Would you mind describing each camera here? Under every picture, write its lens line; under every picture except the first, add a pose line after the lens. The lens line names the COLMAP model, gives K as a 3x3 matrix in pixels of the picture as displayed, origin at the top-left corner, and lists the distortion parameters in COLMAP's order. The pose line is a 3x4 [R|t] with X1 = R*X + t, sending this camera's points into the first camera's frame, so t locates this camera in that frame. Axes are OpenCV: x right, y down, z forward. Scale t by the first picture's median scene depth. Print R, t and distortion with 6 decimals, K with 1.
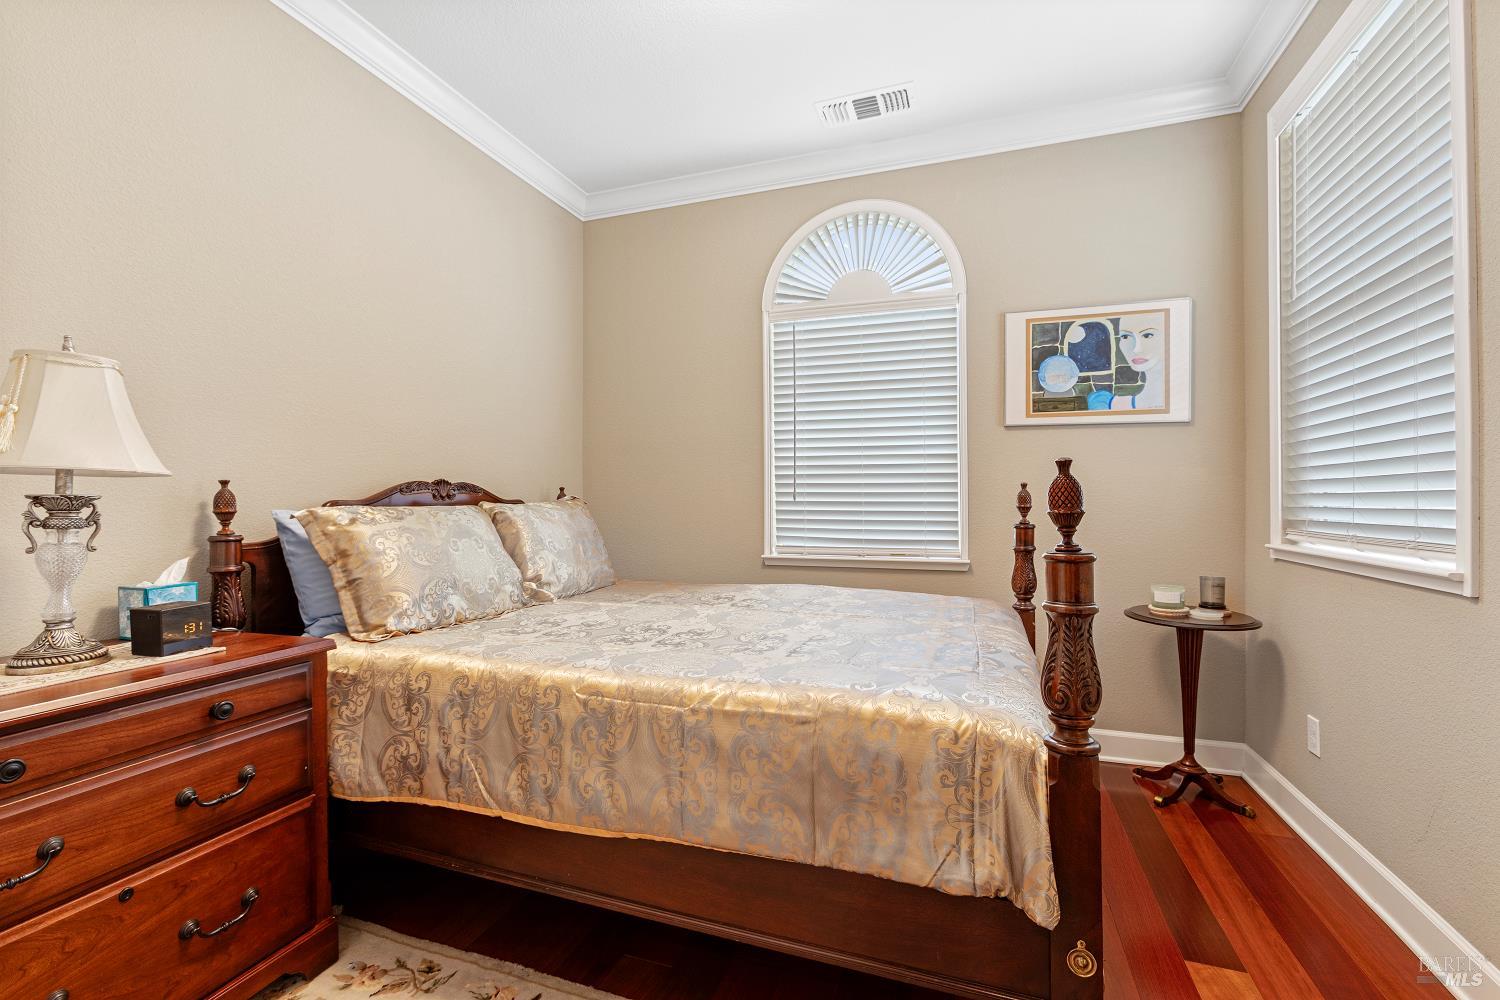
lens RADIAL K [[666.0, 0, 740.4], [0, 666.0, 497.4], [0, 0, 1]] dist [-0.012854, 0.011165]
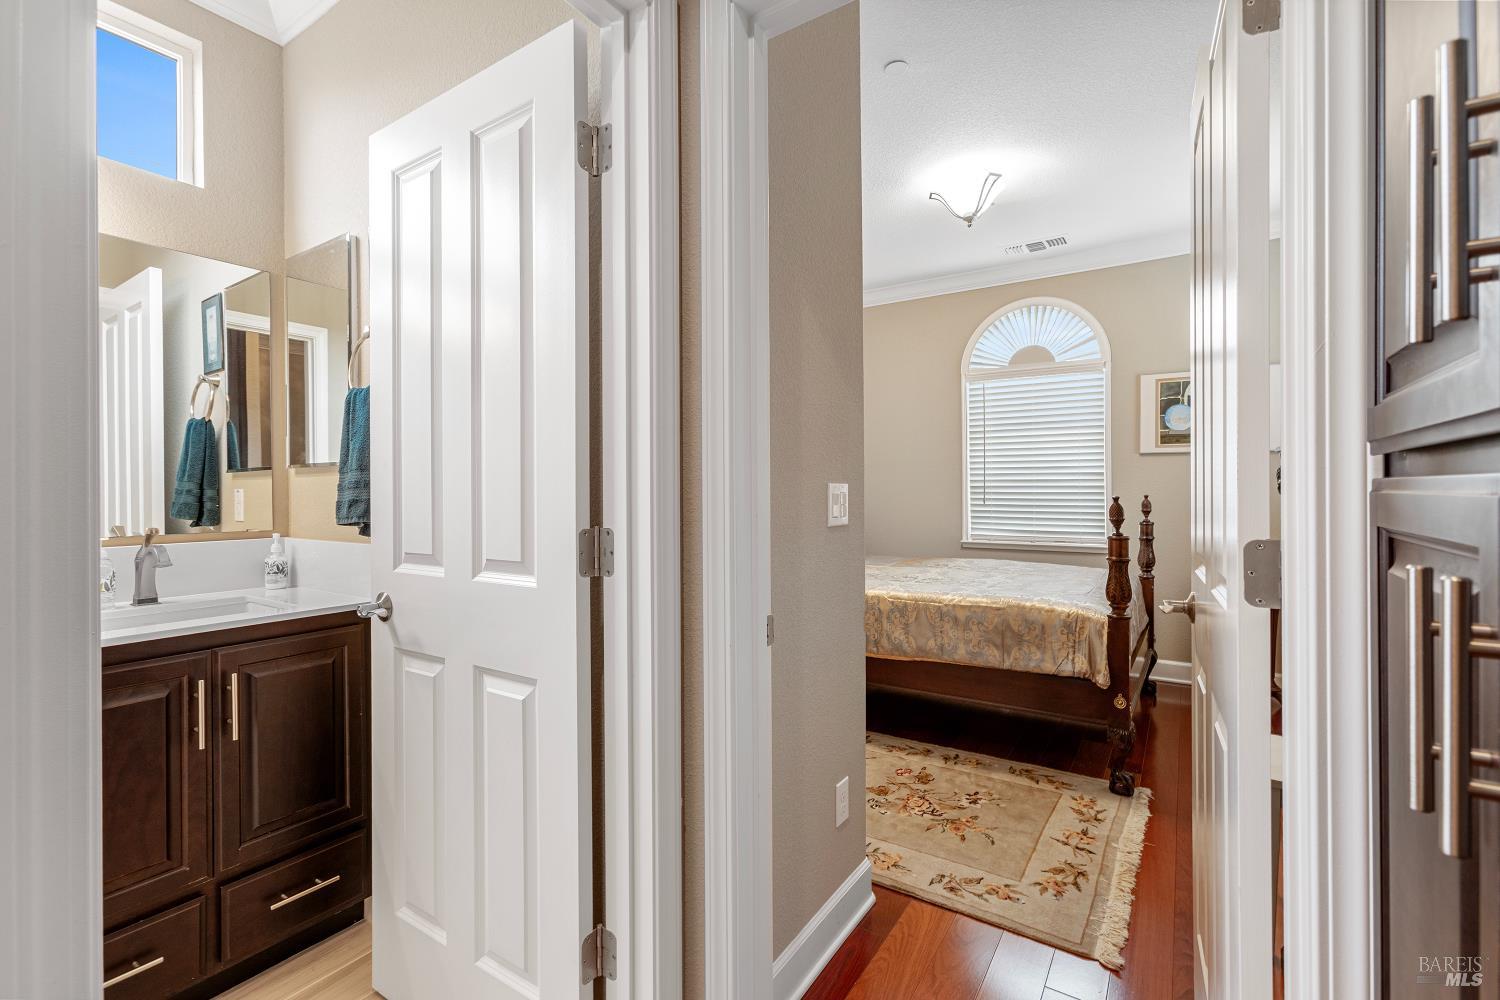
lens RADIAL K [[666.0, 0, 740.4], [0, 666.0, 497.4], [0, 0, 1]] dist [-0.012854, 0.011165]
pose [[0.968859, -0.001385, -0.247610, -0.194255], [0.004710, 0.999907, 0.012836, -0.078754], [0.247569, -0.013603, 0.968775, -1.400792]]
